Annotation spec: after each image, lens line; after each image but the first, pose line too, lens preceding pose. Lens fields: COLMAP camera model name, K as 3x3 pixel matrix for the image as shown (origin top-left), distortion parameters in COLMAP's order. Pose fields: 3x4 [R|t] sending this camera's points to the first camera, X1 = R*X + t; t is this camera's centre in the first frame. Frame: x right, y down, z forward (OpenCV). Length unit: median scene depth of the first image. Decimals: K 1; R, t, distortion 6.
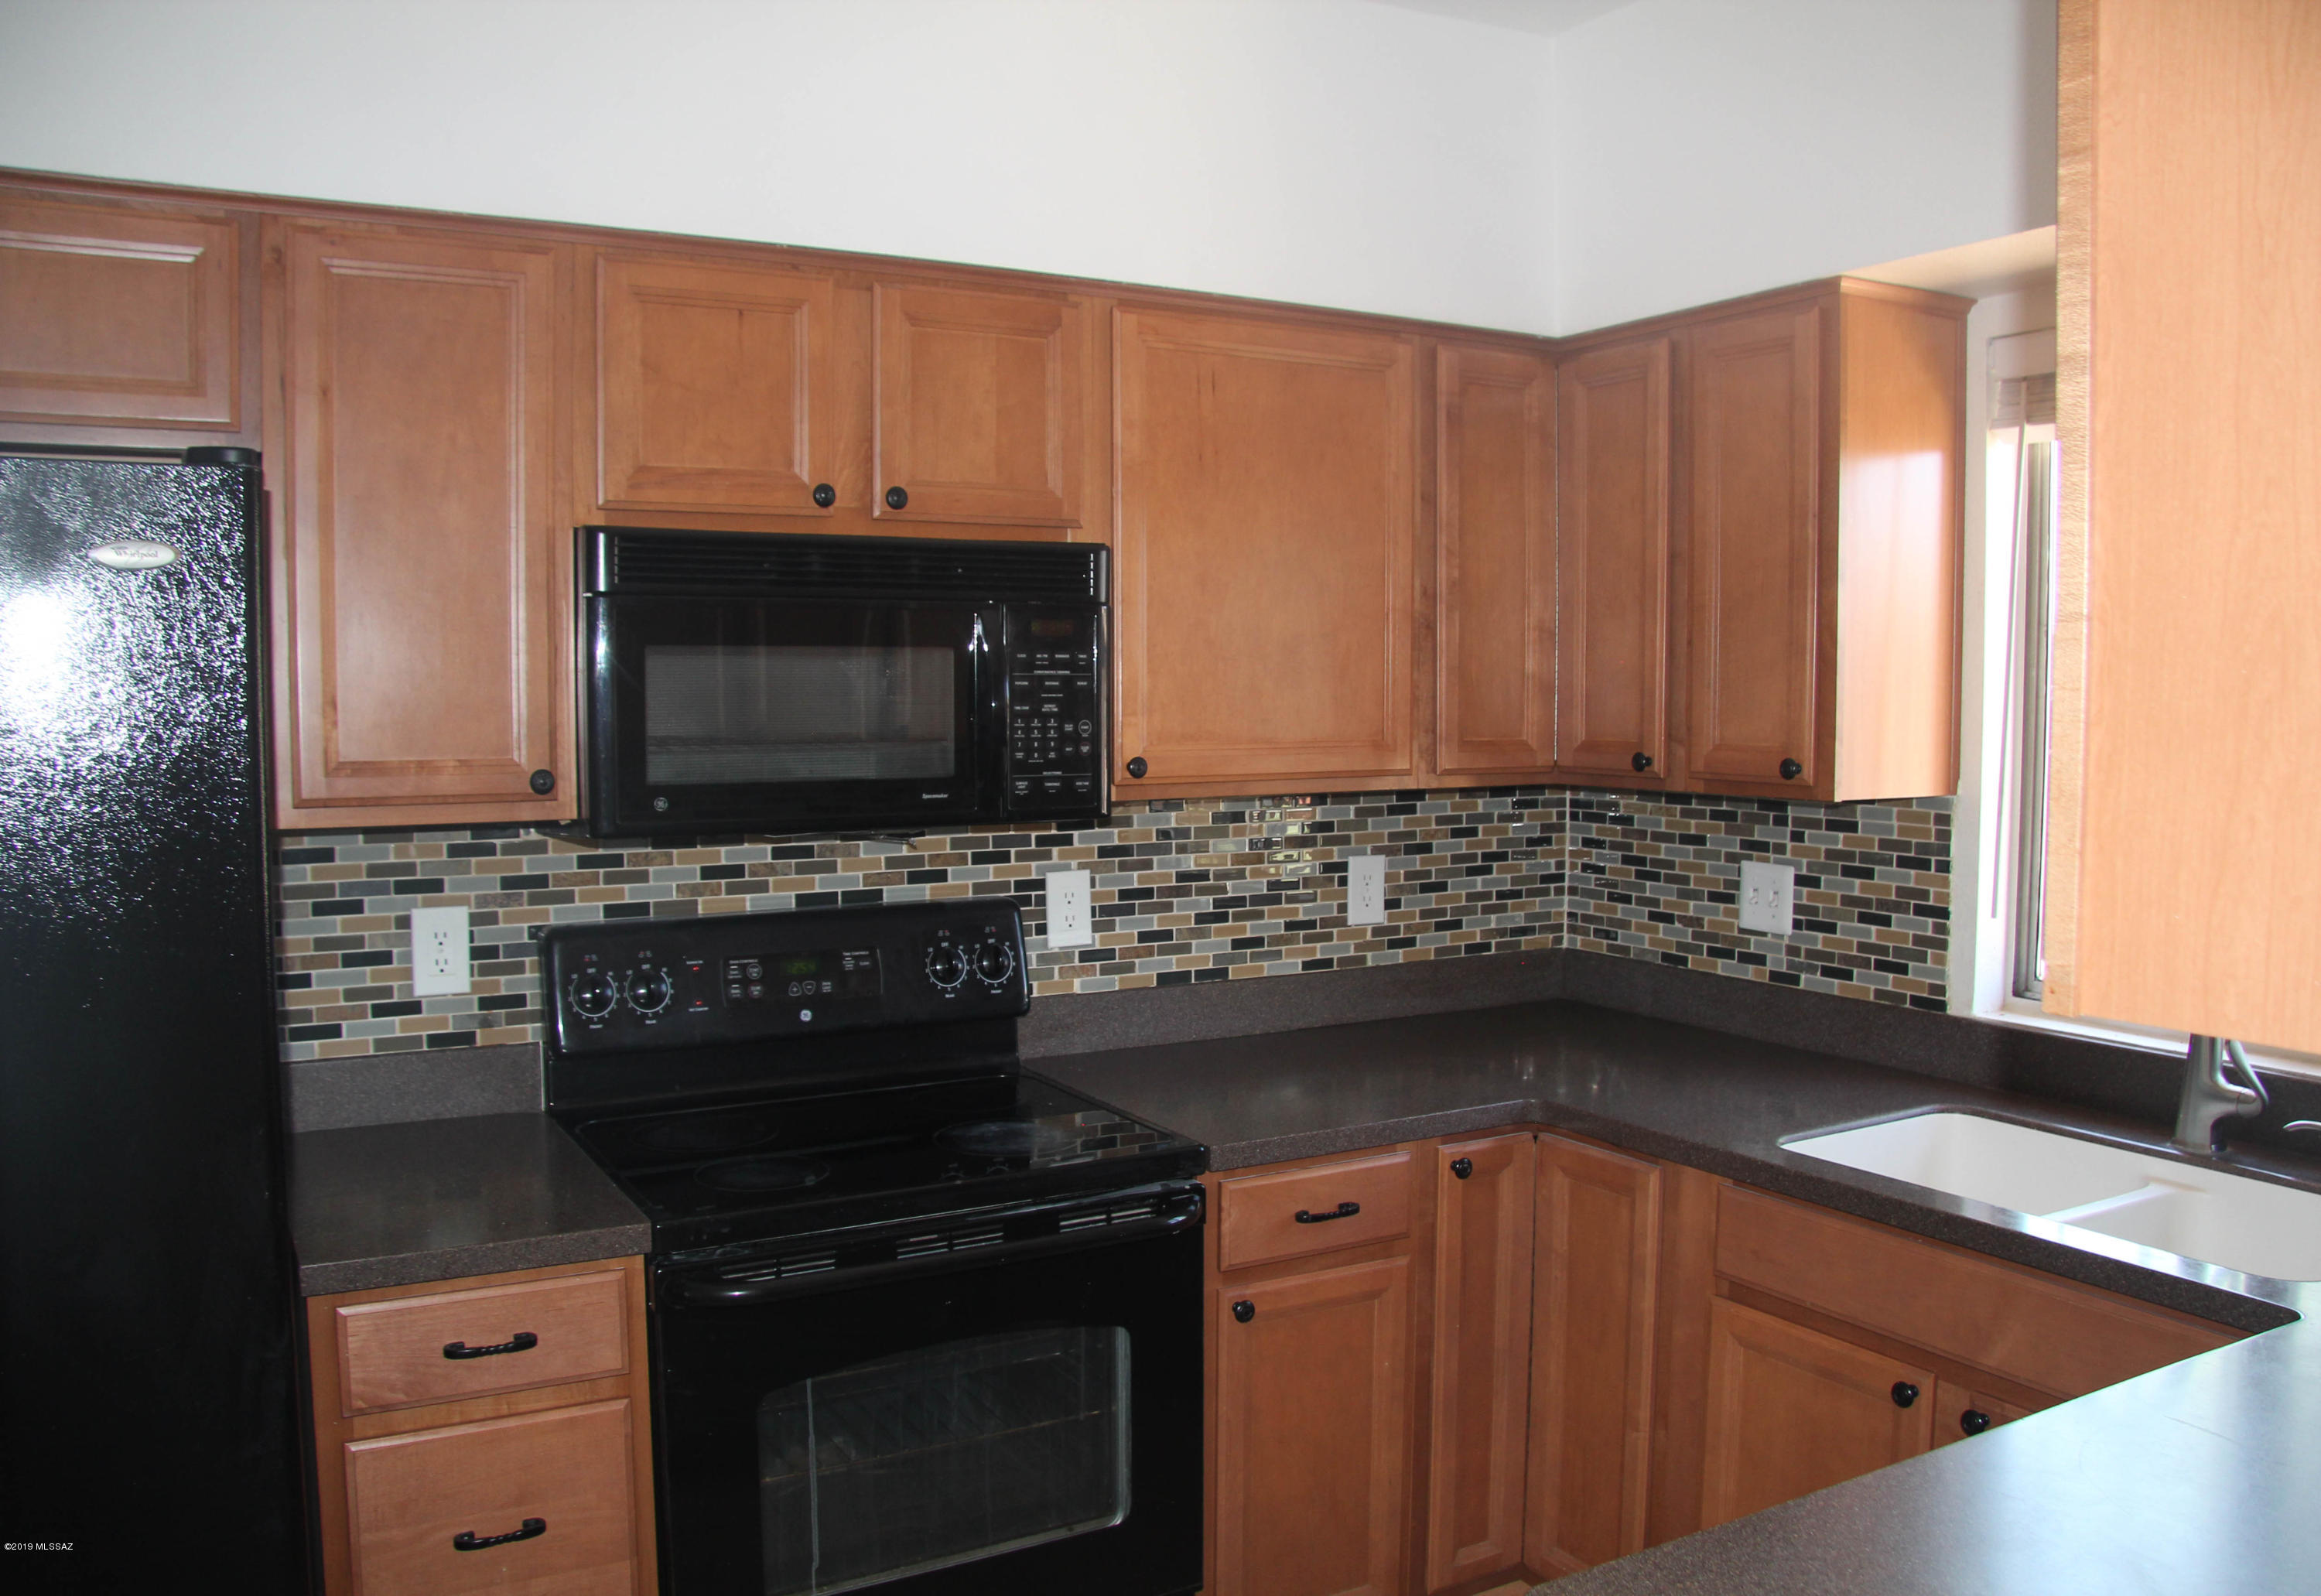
lens RADIAL K [[2006.7, 0, 1160.0], [0, 2006.7, 809.7], [0, 0, 1]] dist [0.004444, -0.001851]
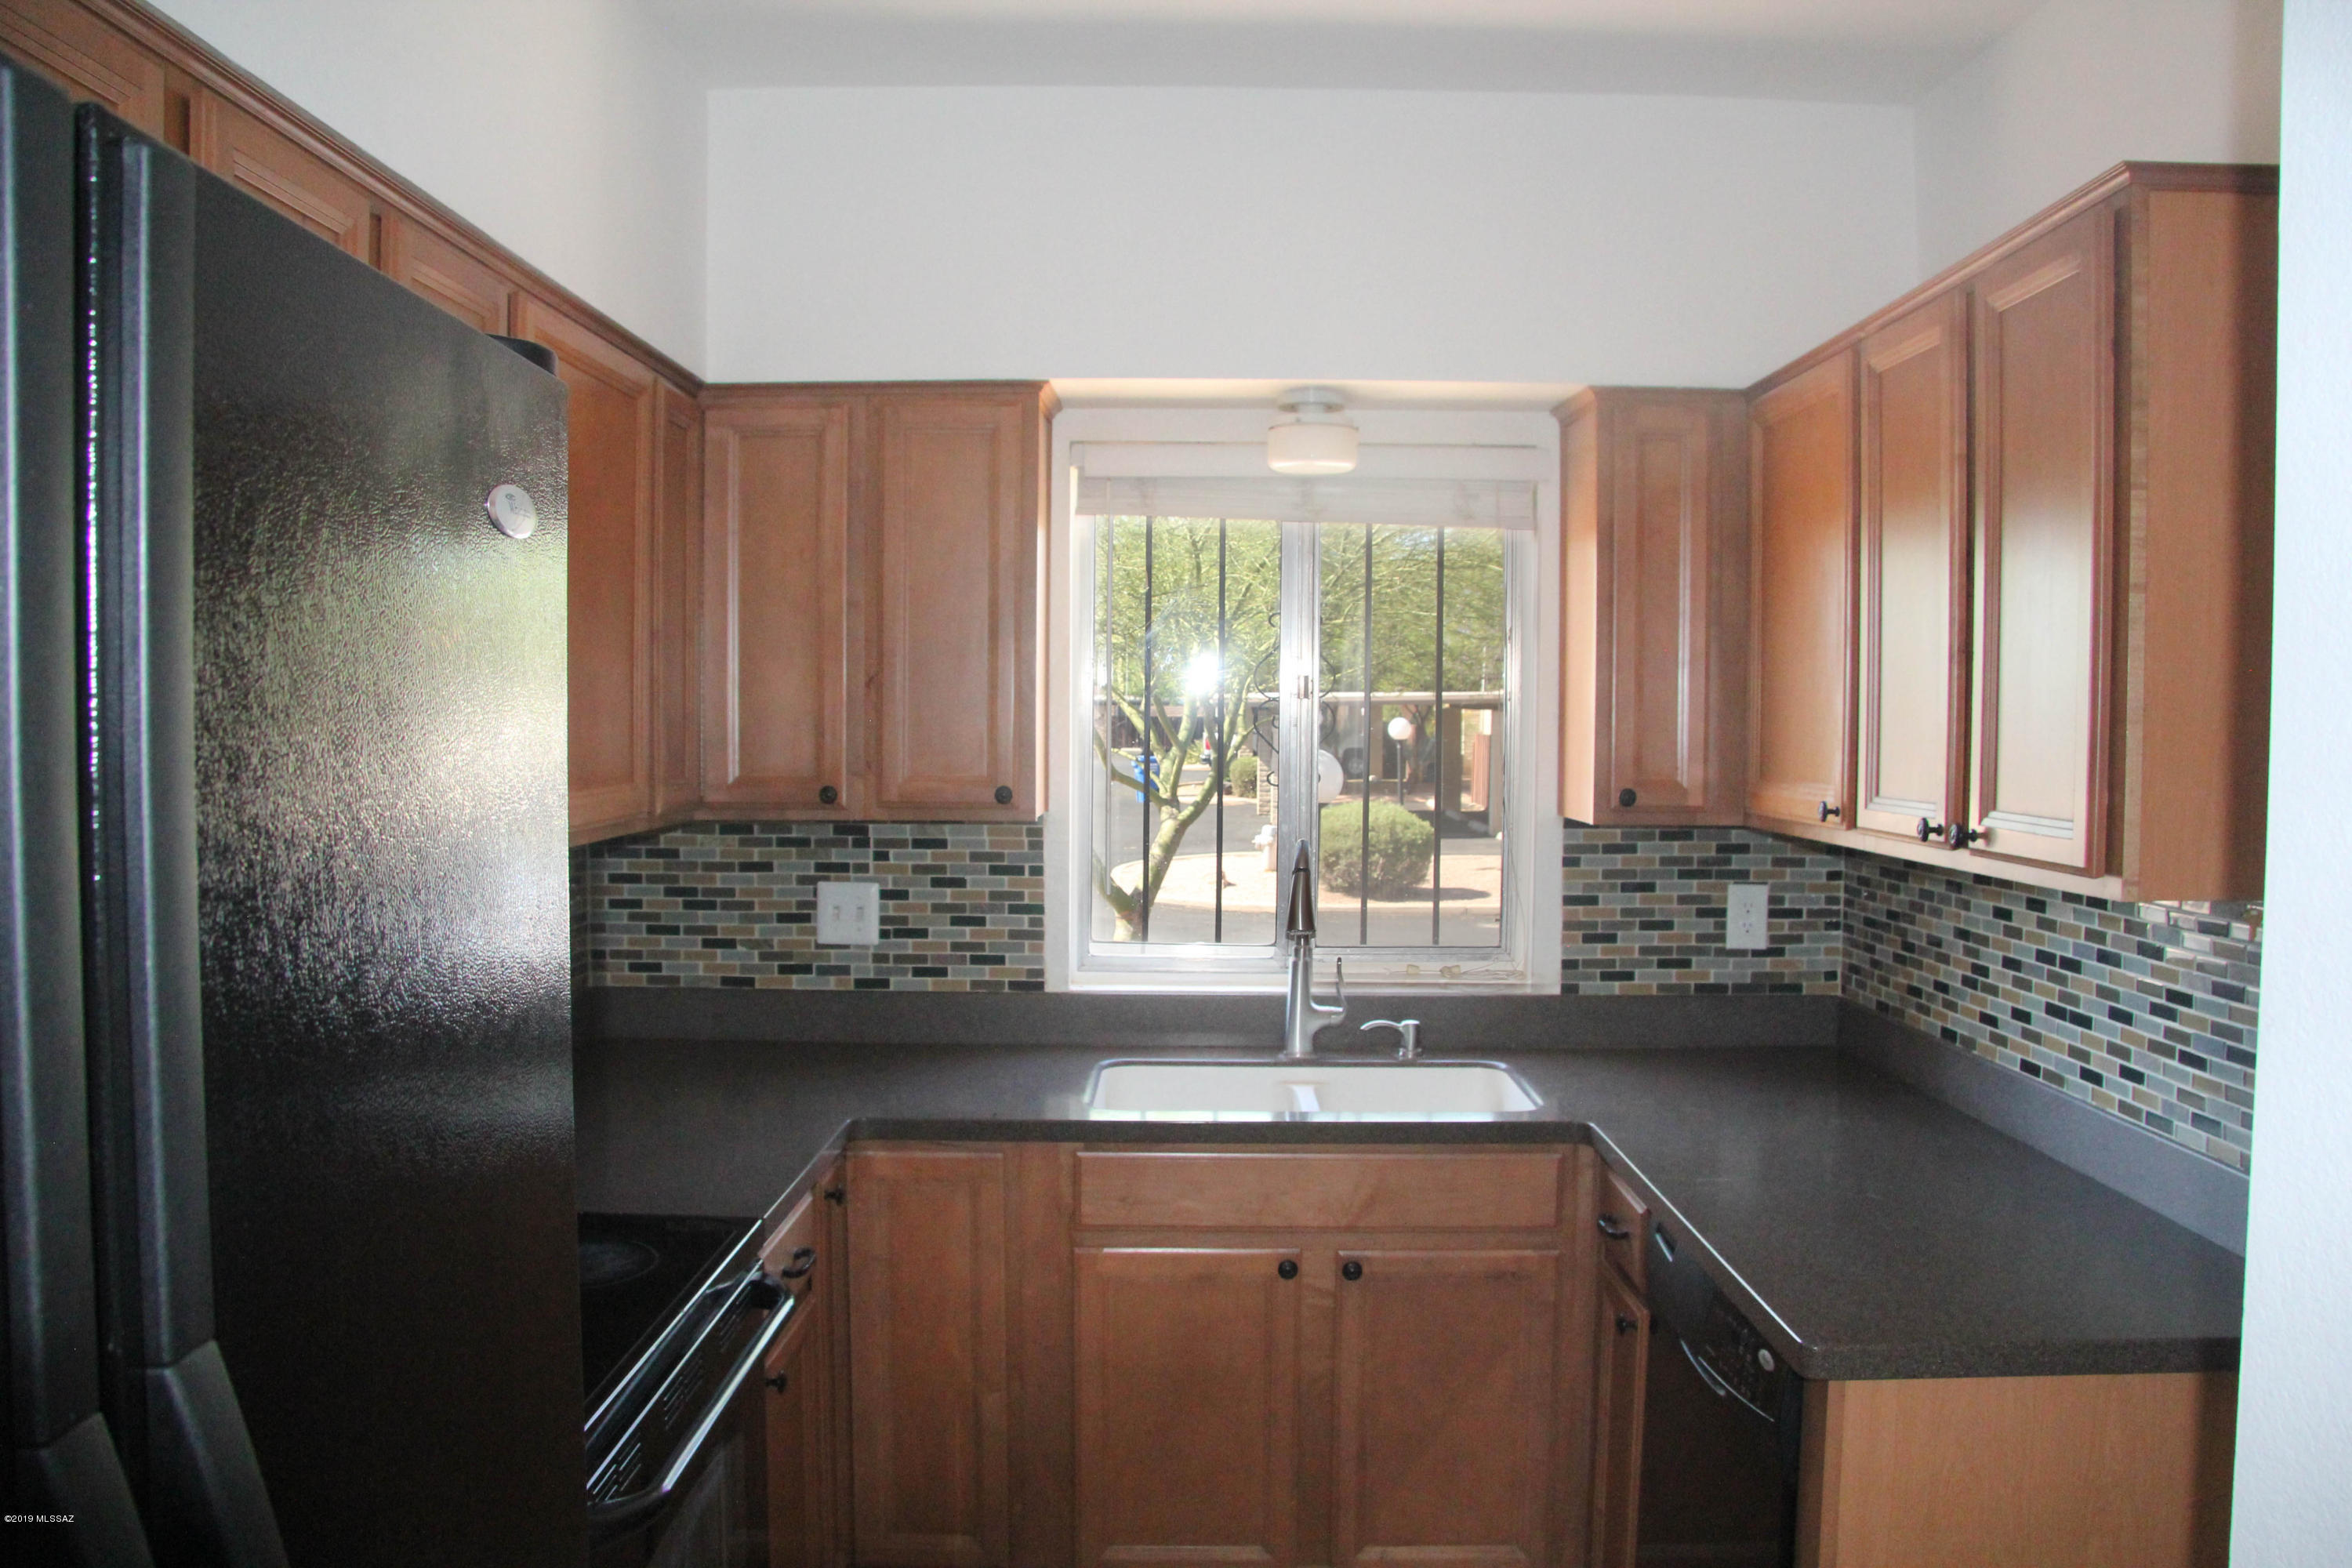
lens RADIAL K [[1851.0, 0, 1176.0], [0, 1851.0, 768.7], [0, 0, 1]] dist [-0.049596, 0.004723]
pose [[0.522834, -0.022754, 0.852131, -0.476462], [0.052358, 0.998613, -0.005459, -0.021158], [-0.850825, 0.047470, 0.523300, 0.312845]]
